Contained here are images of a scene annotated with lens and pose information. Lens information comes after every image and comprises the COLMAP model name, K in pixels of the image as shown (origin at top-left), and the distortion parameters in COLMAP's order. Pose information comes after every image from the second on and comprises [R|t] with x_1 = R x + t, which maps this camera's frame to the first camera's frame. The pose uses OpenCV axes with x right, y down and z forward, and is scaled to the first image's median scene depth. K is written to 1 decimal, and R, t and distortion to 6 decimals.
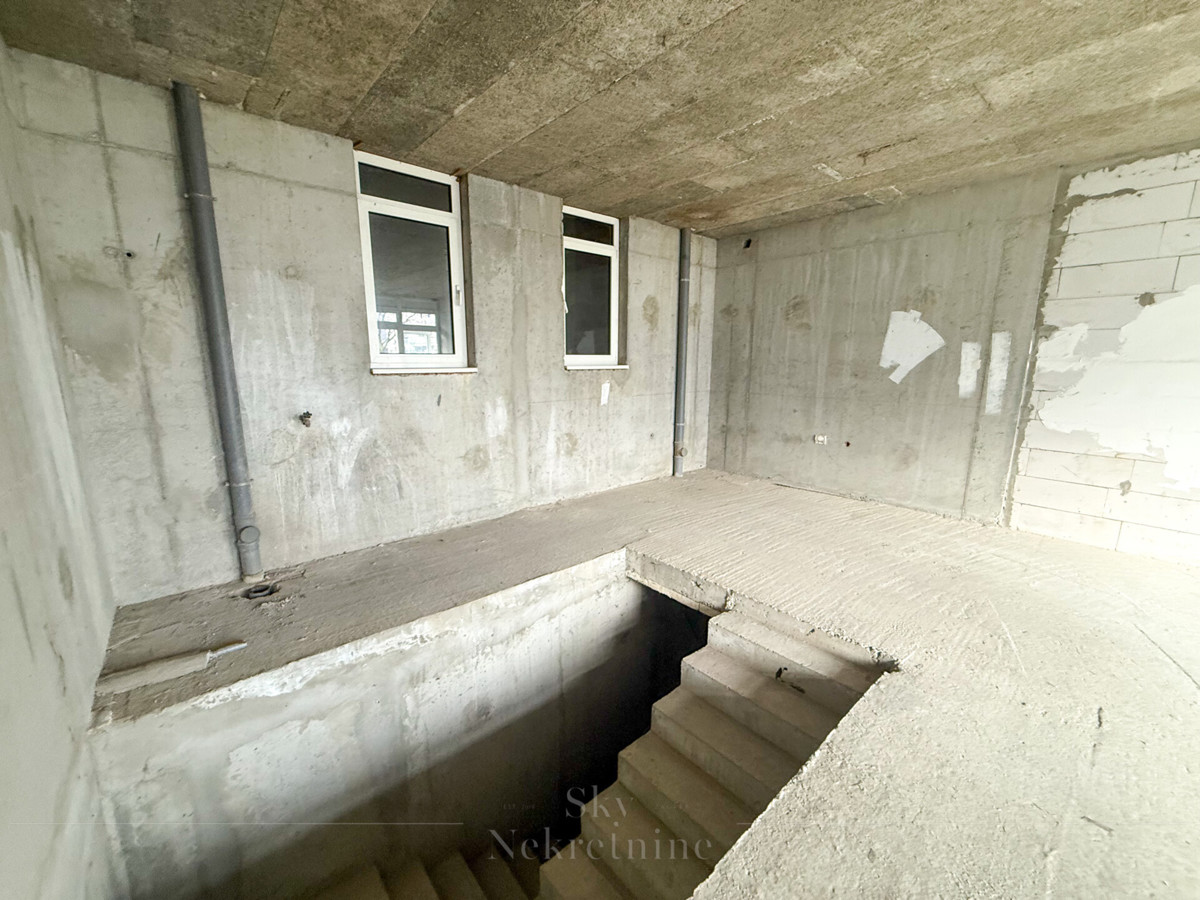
lens RADIAL K [[479.8, 0, 600.0], [0, 479.8, 450.0], [0, 0, 1]] dist [0.000514, 0.000203]
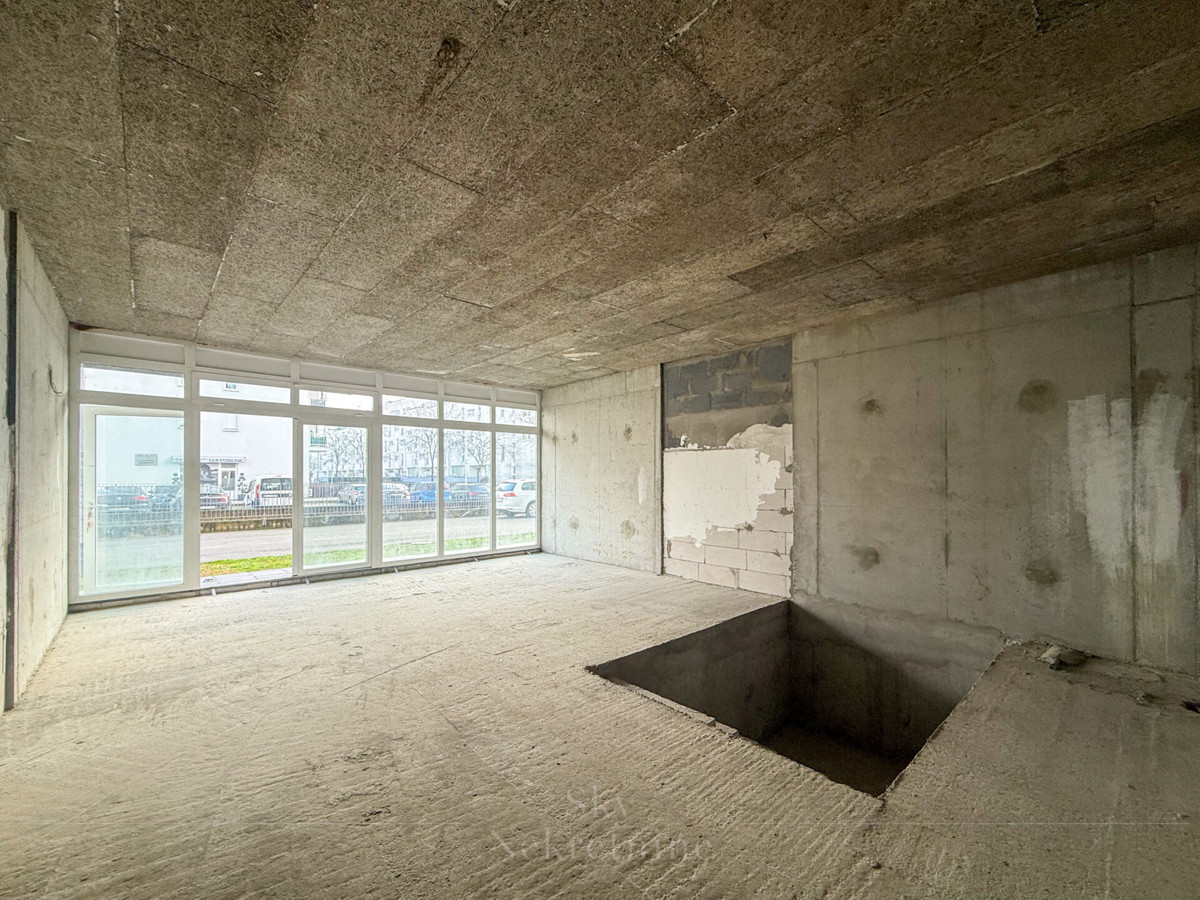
lens RADIAL K [[499.8, 0, 615.5], [0, 499.8, 477.5], [0, 0, 1]] dist [0.000537, 0.000010]
pose [[-0.998778, 0.001486, -0.049392, 0.334582], [-0.007820, 0.982198, 0.187686, -0.226258], [0.048791, 0.187843, -0.980987, 1.321565]]
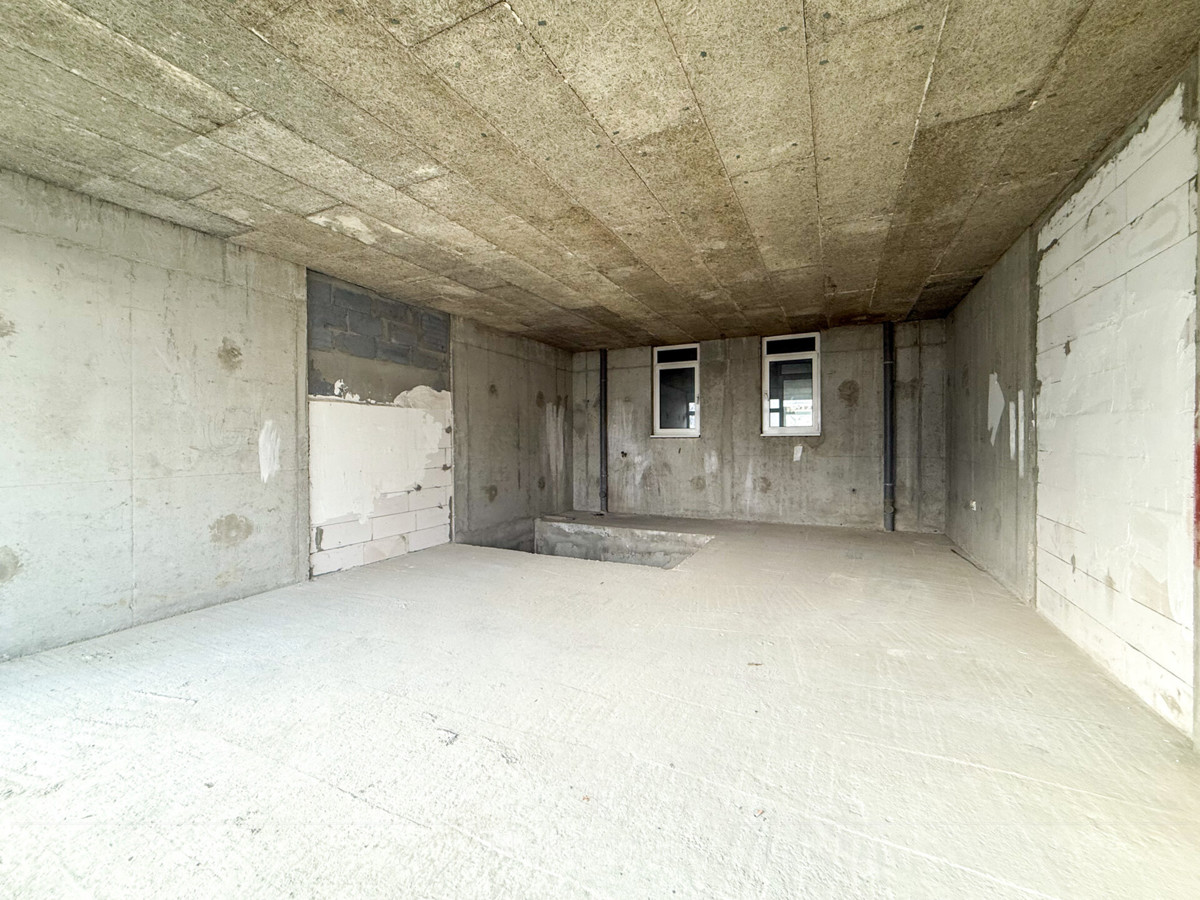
lens RADIAL K [[479.8, 0, 600.0], [0, 479.8, 450.0], [0, 0, 1]] dist [0.000514, 0.000203]
pose [[0.394155, 0.015573, -0.918912, 1.333059], [-0.165872, 0.984642, -0.054461, 0.057555], [0.903951, 0.173888, 0.390685, -0.097286]]
